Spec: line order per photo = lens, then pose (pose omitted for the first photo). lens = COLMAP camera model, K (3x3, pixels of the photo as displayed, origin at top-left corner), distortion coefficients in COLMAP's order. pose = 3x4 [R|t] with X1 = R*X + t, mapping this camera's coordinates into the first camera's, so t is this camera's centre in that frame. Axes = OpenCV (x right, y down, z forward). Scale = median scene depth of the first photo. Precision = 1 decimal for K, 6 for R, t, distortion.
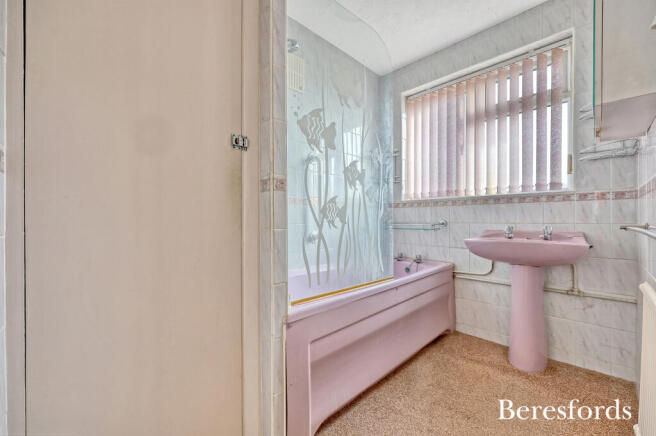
lens RADIAL K [[266.7, 0, 329.5], [0, 266.7, 222.7], [0, 0, 1]] dist [0.004723, -0.000946]
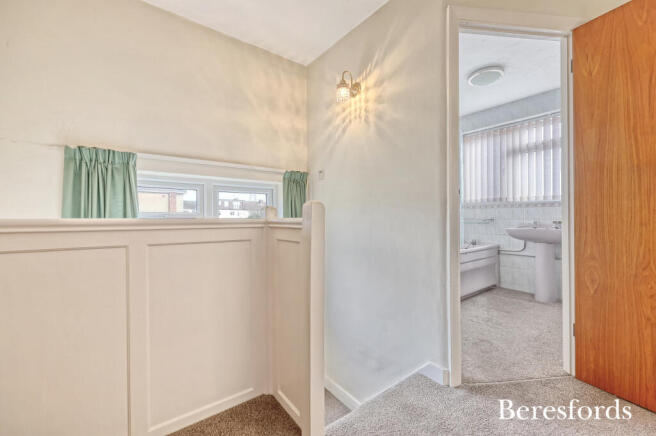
lens RADIAL K [[266.7, 0, 326.0], [0, 266.7, 215.4], [0, 0, 1]] dist [0.004723, -0.000946]
pose [[0.992655, -0.000400, -0.120978, -0.369006], [-0.000861, 0.999946, -0.010377, -0.001980], [0.120976, 0.010405, 0.992601, -0.716036]]
